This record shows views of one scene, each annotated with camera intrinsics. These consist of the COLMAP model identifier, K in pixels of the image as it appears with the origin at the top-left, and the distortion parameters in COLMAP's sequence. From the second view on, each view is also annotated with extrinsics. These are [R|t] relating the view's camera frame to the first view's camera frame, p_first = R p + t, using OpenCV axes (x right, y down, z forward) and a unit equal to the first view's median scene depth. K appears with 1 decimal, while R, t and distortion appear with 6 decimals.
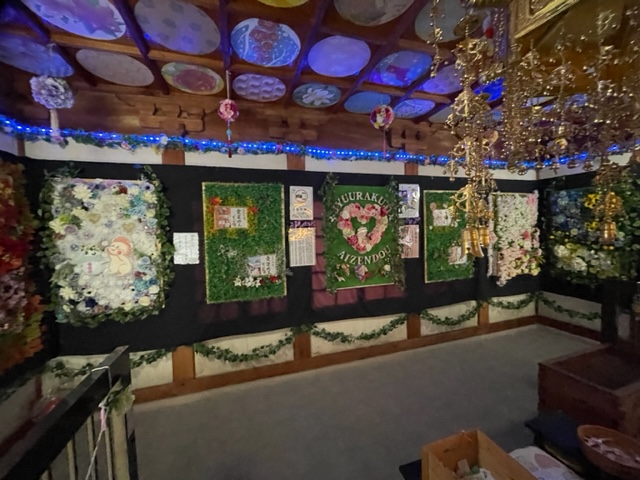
lens RADIAL K [[255.5, 0, 322.0], [0, 255.5, 240.3], [0, 0, 1]] dist [-0.000941, -0.000035]
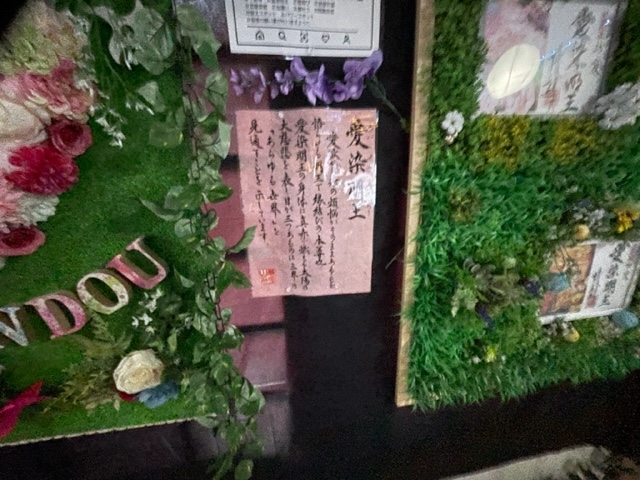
lens RADIAL K [[255.5, 0, 318.4], [0, 255.5, 240.3], [0, 0, 1]] dist [-0.000941, -0.000035]
pose [[0.984905, 0.047901, -0.166336, 0.374606], [-0.010552, 0.975775, 0.218522, -0.014489], [0.172774, -0.213469, 0.961551, 0.824107]]
